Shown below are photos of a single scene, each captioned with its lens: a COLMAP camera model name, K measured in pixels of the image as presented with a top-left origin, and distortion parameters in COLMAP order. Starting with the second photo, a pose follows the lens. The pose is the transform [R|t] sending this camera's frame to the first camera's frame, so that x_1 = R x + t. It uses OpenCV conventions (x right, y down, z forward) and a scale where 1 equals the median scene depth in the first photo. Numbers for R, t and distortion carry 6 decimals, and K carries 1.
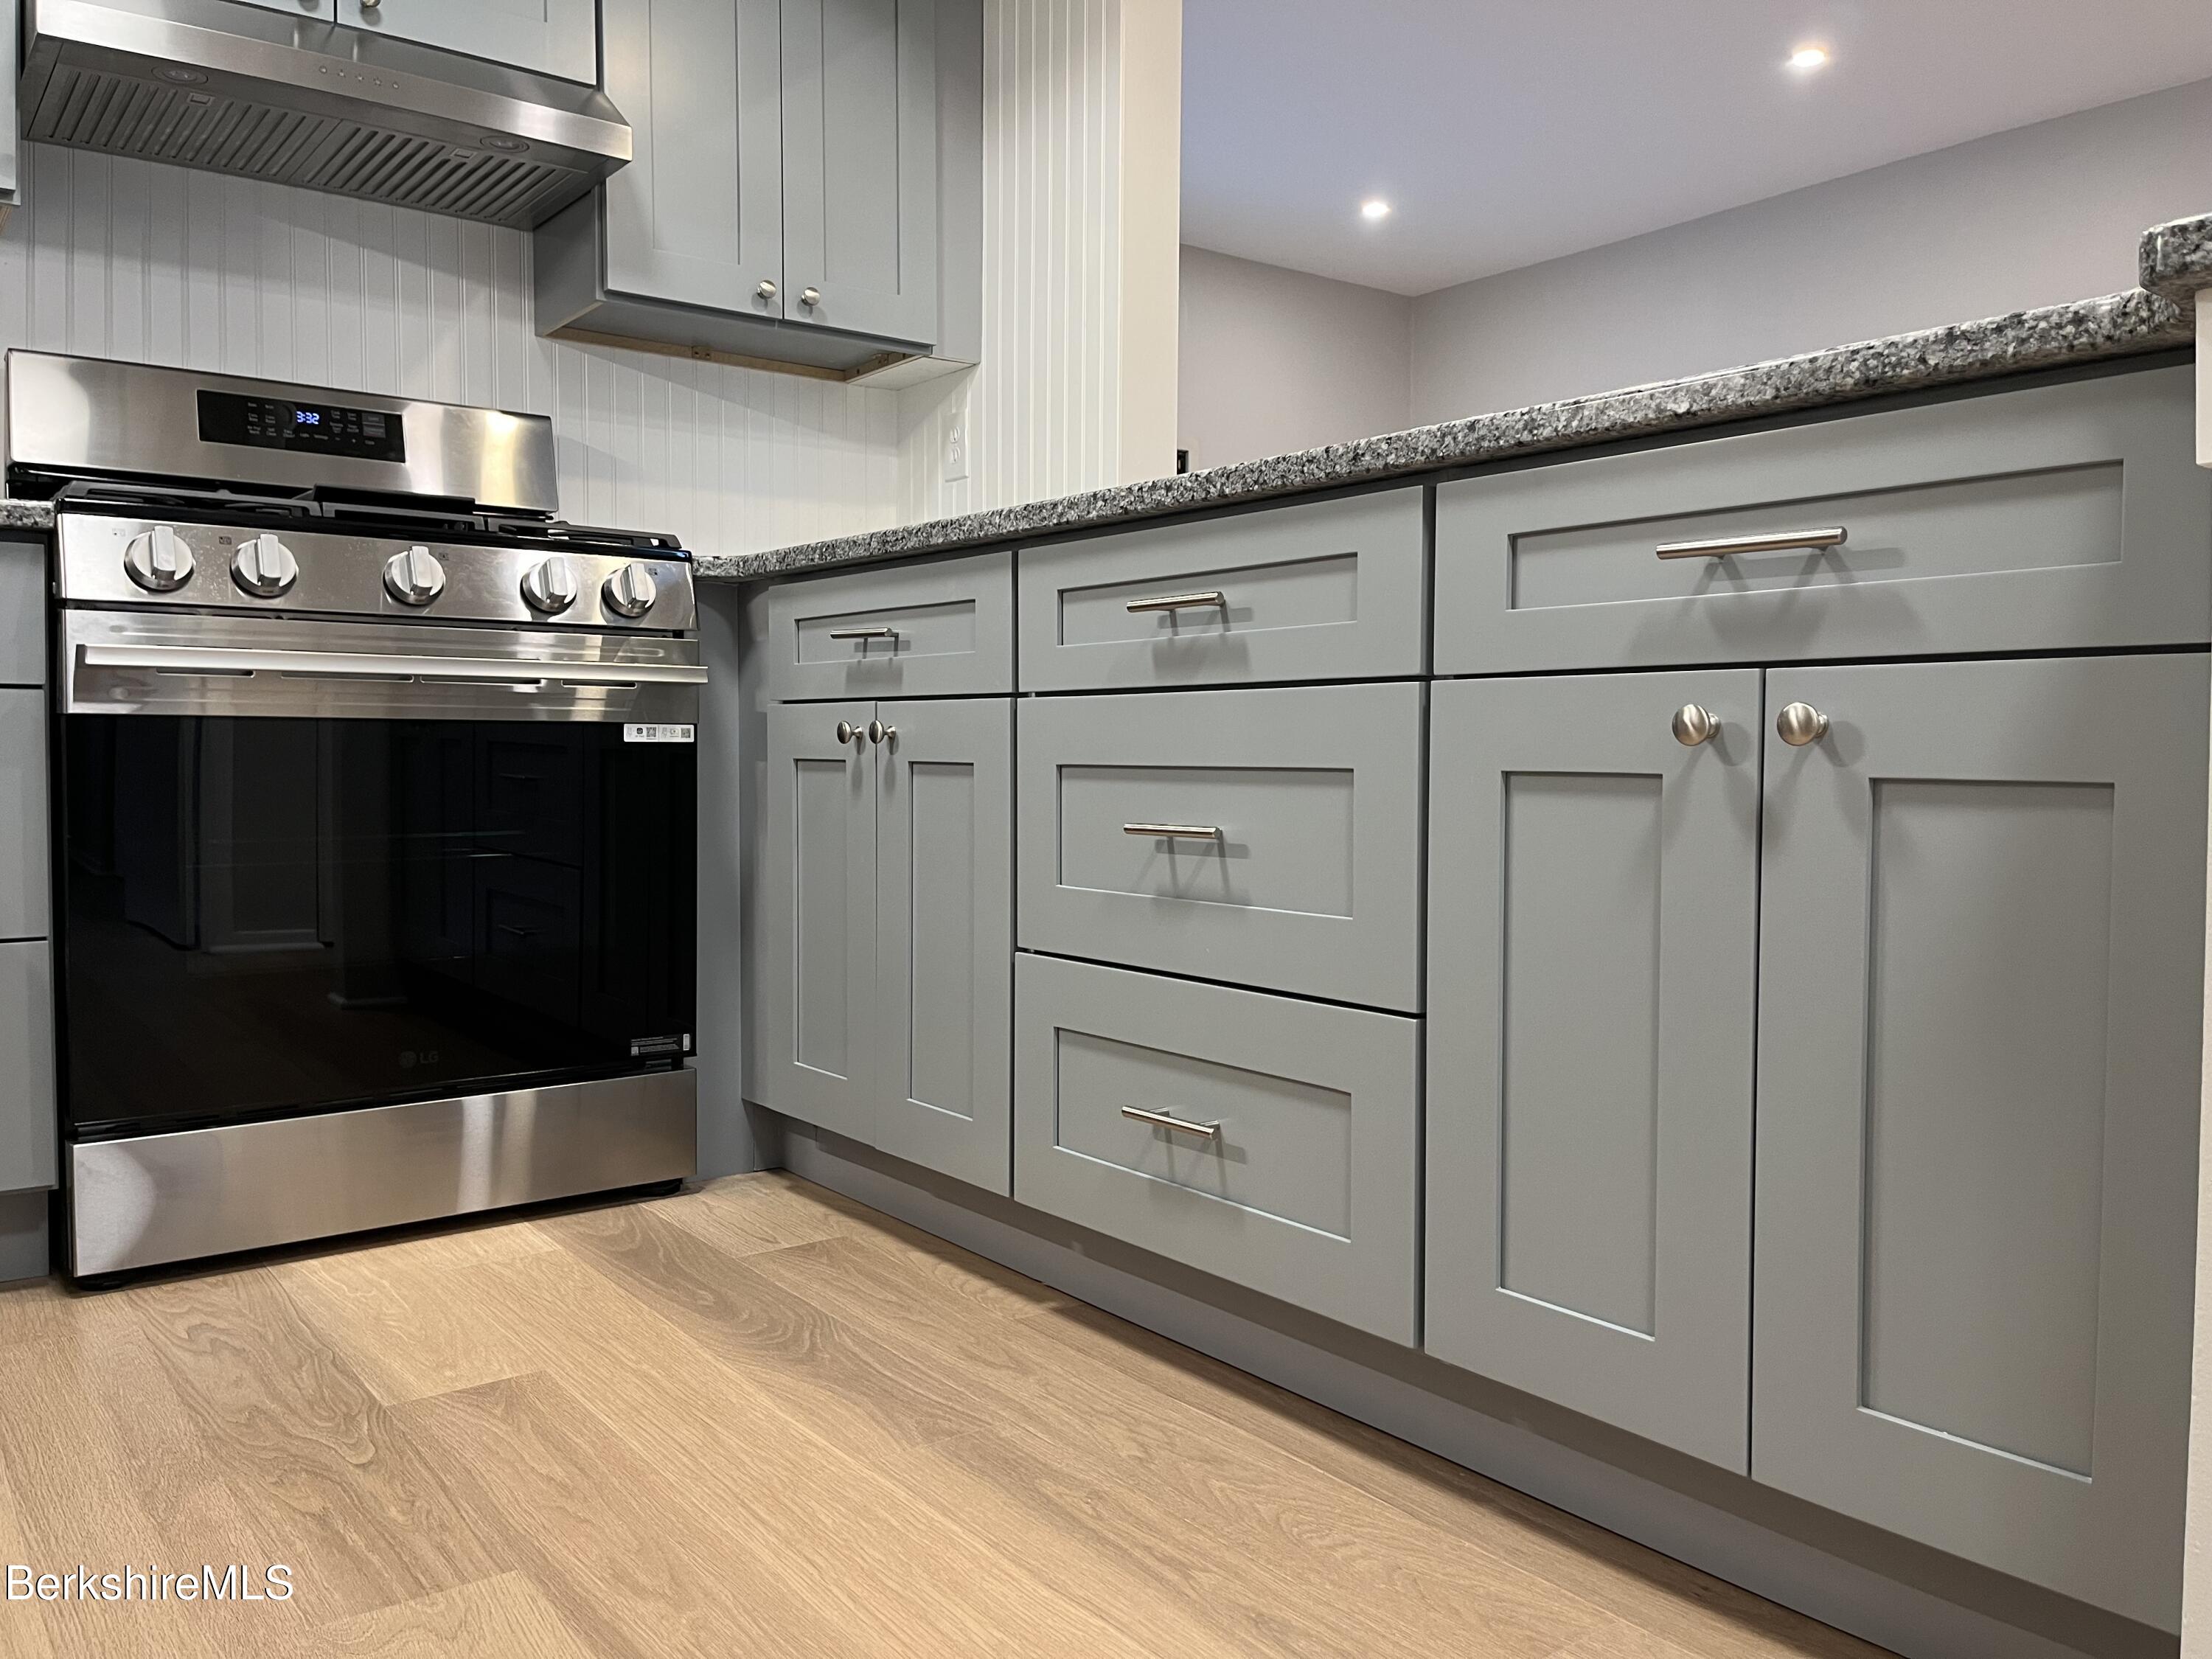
lens RADIAL K [[1684.3, 0, 1098.3], [0, 1684.3, 825.9], [0, 0, 1]] dist [0.054618, -0.044187]
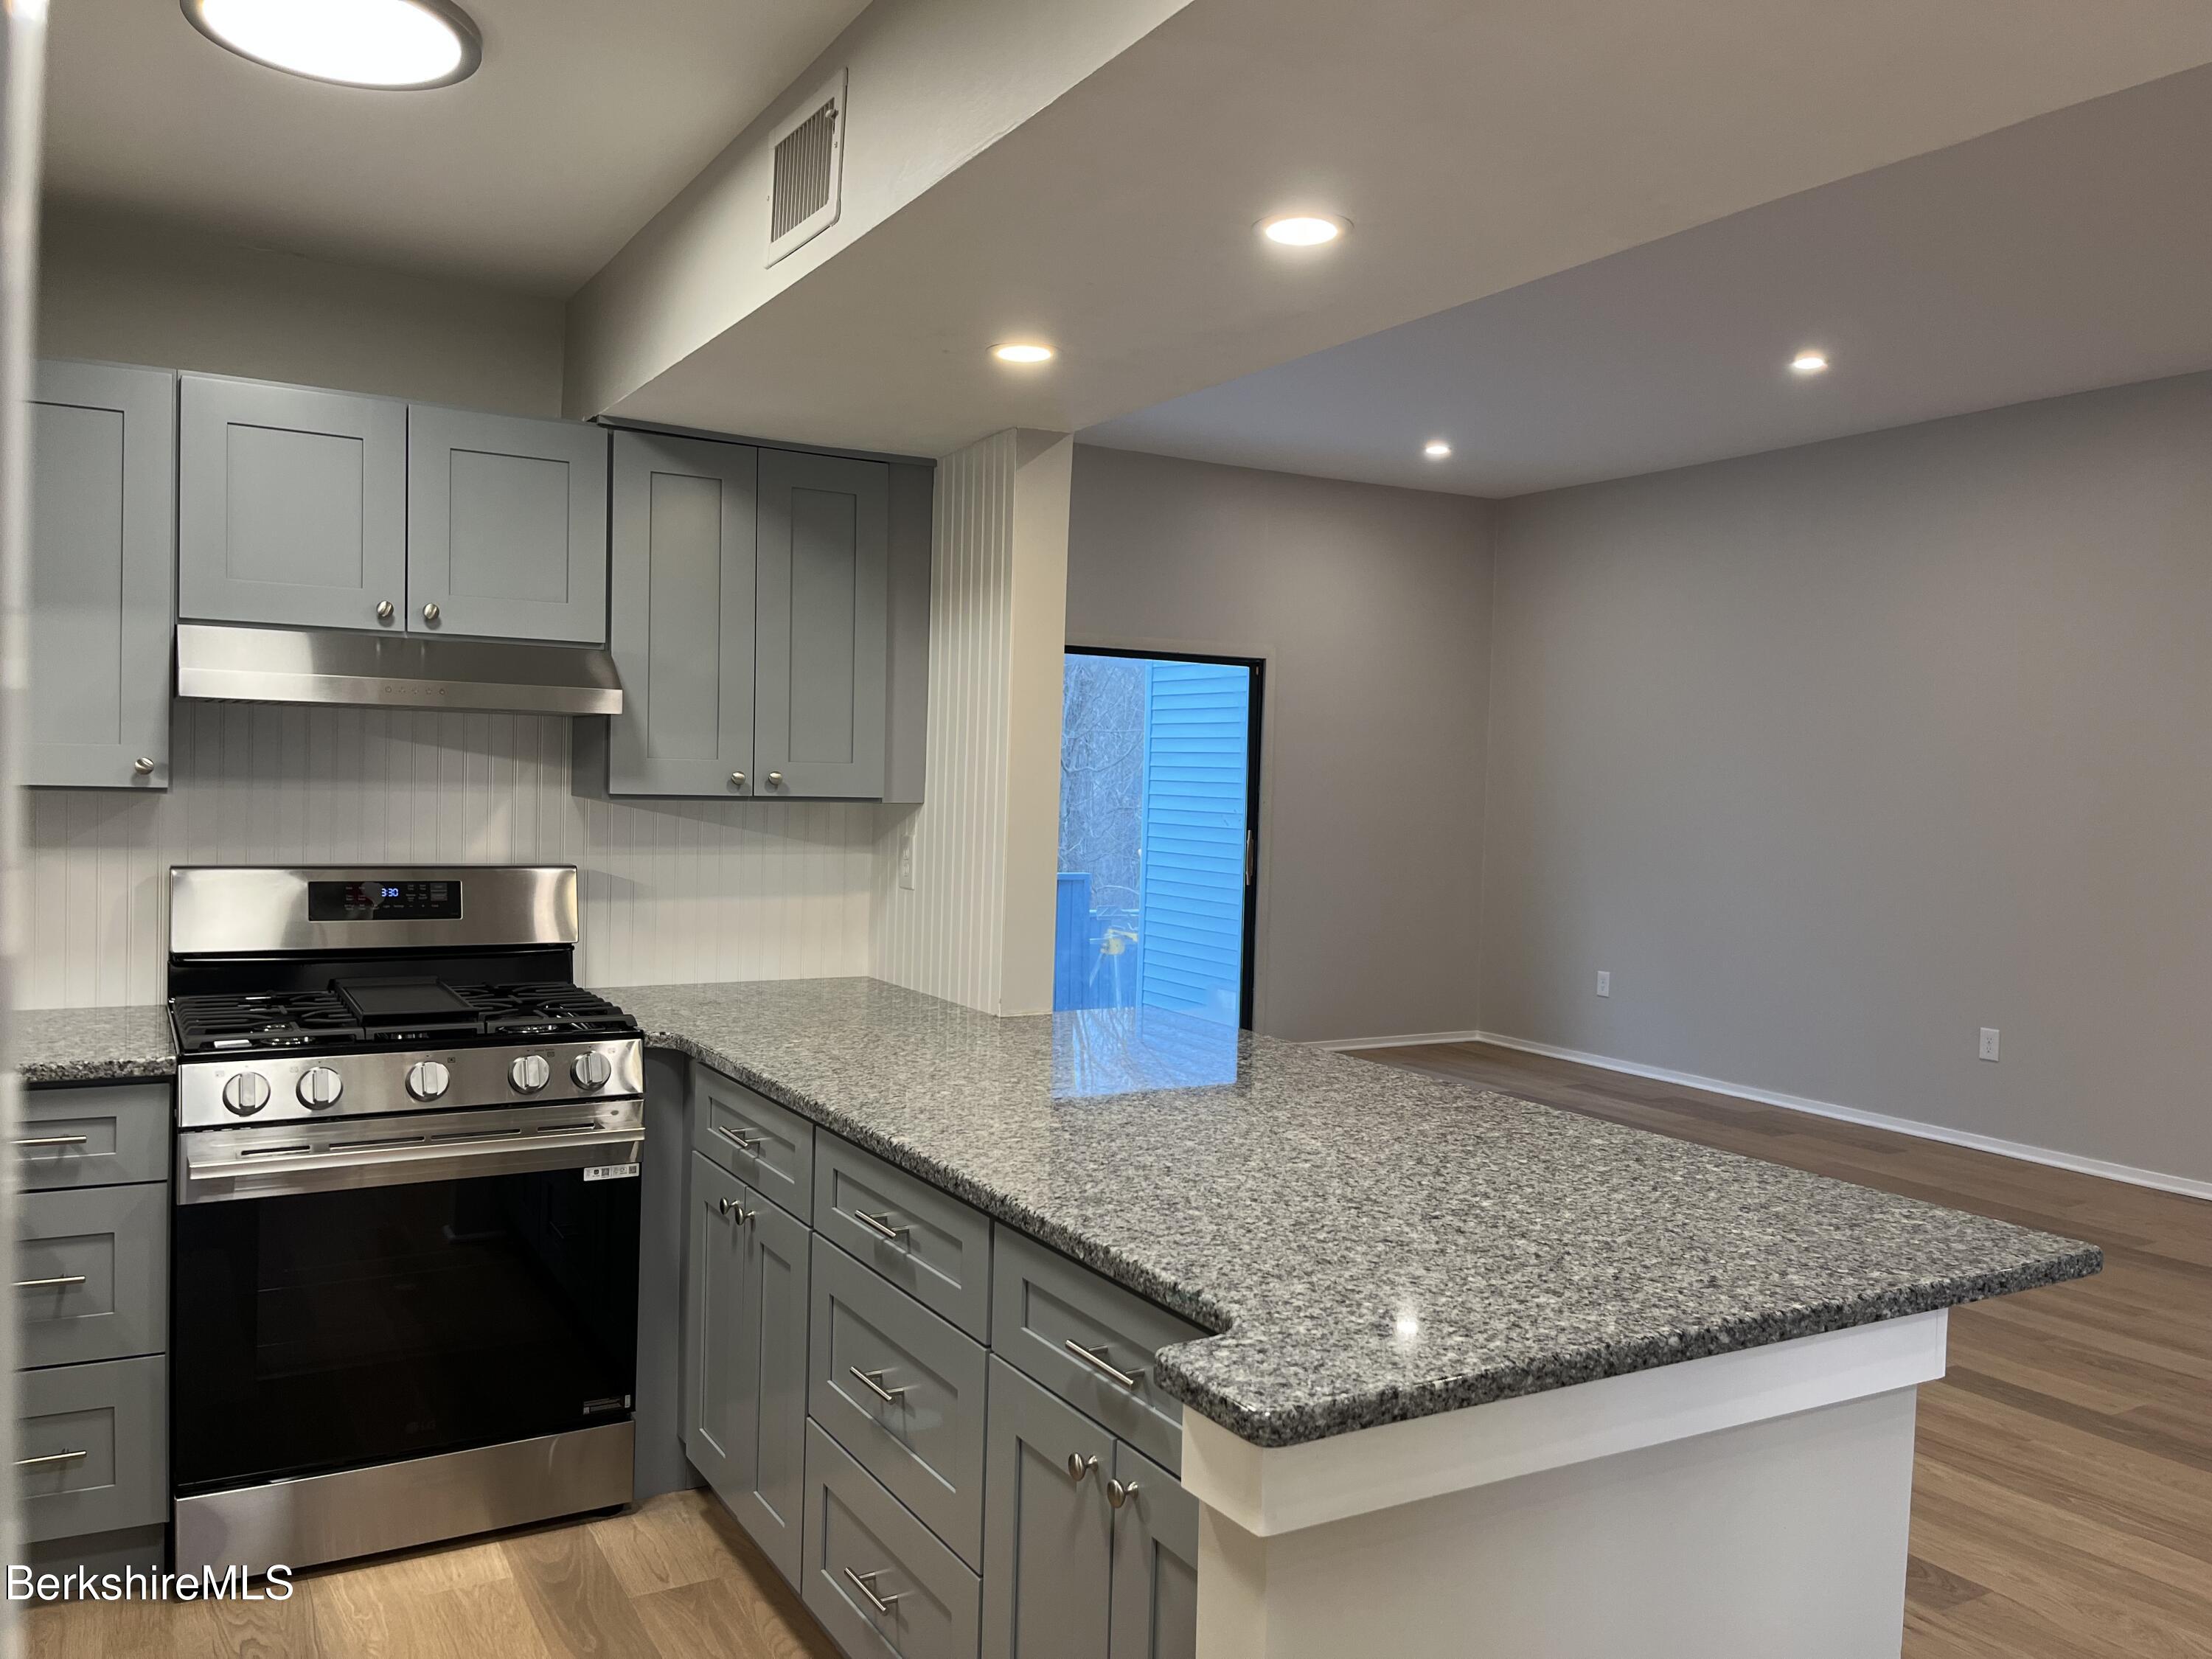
lens RADIAL K [[1684.3, 0, 1094.4], [0, 1684.3, 847.9], [0, 0, 1]] dist [0.054618, -0.044187]
pose [[0.991258, 0.029128, -0.128685, 0.281735], [-0.029506, 0.999564, -0.001030, -0.320193], [0.128599, 0.004818, 0.991685, -0.276528]]
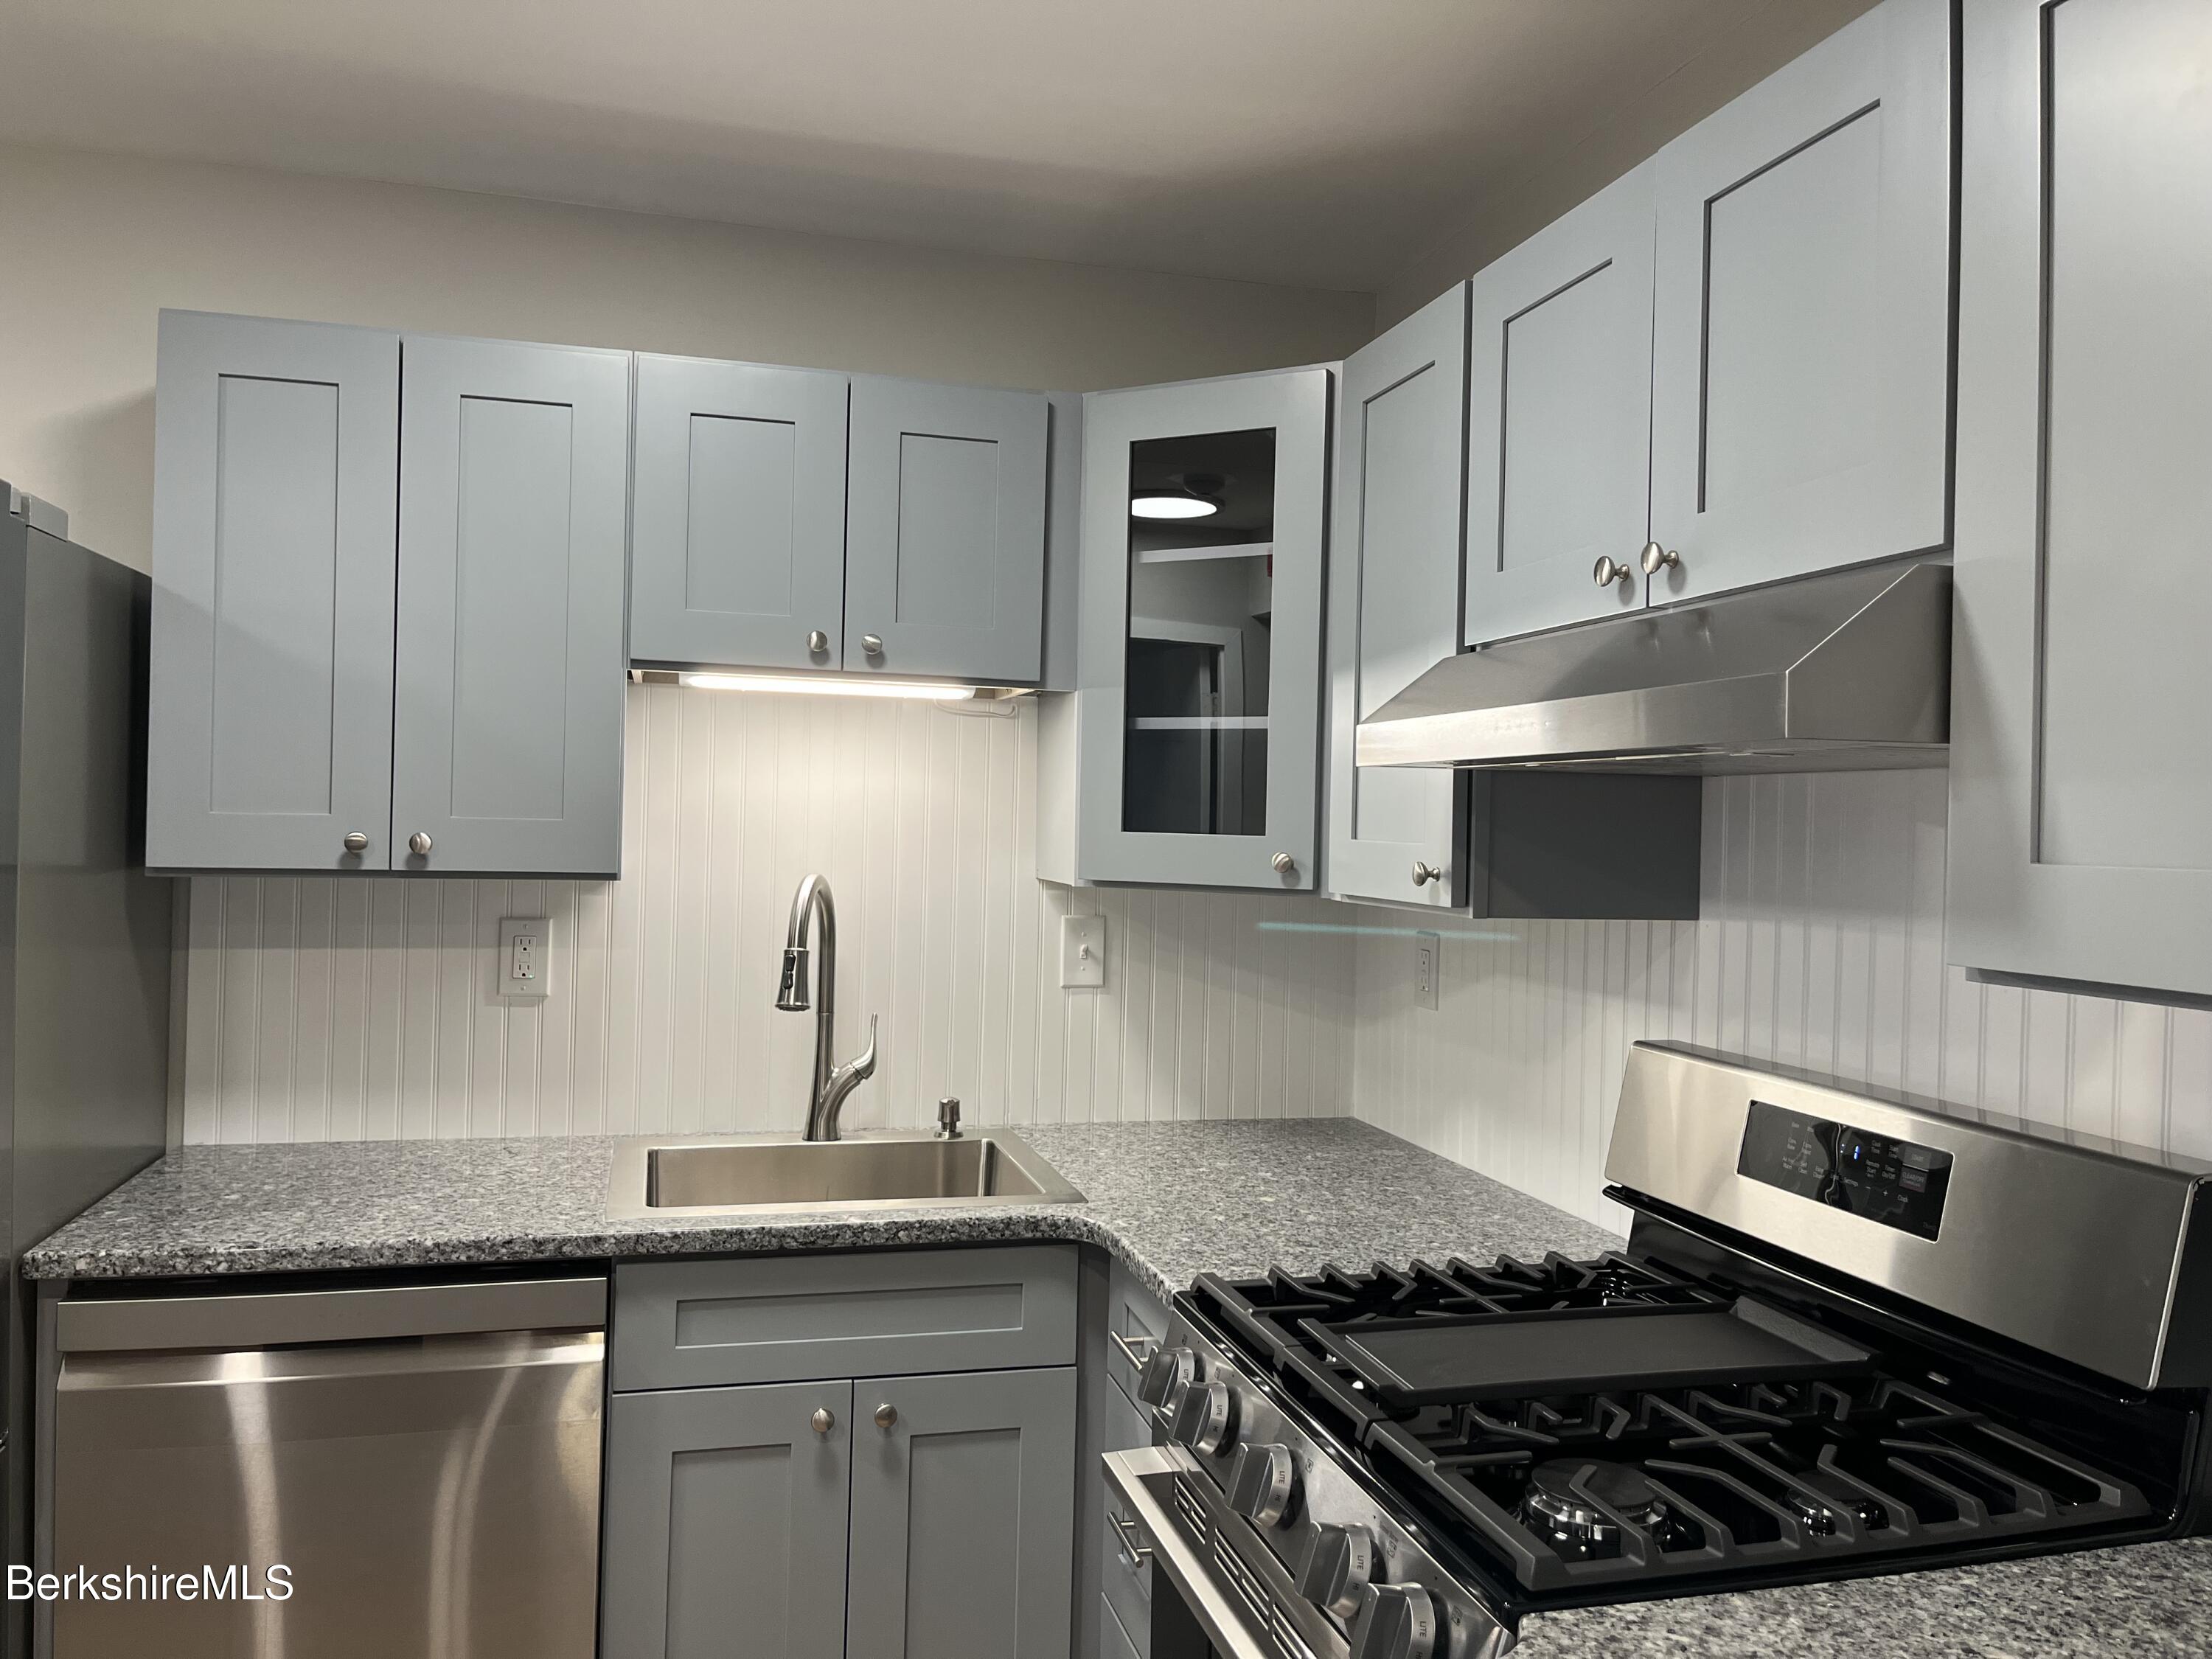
lens RADIAL K [[1684.3, 0, 1099.8], [0, 1684.3, 810.0], [0, 0, 1]] dist [0.054618, -0.044187]
pose [[-0.385028, -0.017454, -0.922740, 0.255549], [-0.067795, 0.997655, 0.009418, -0.390614], [0.920411, 0.066183, -0.385308, 1.084483]]
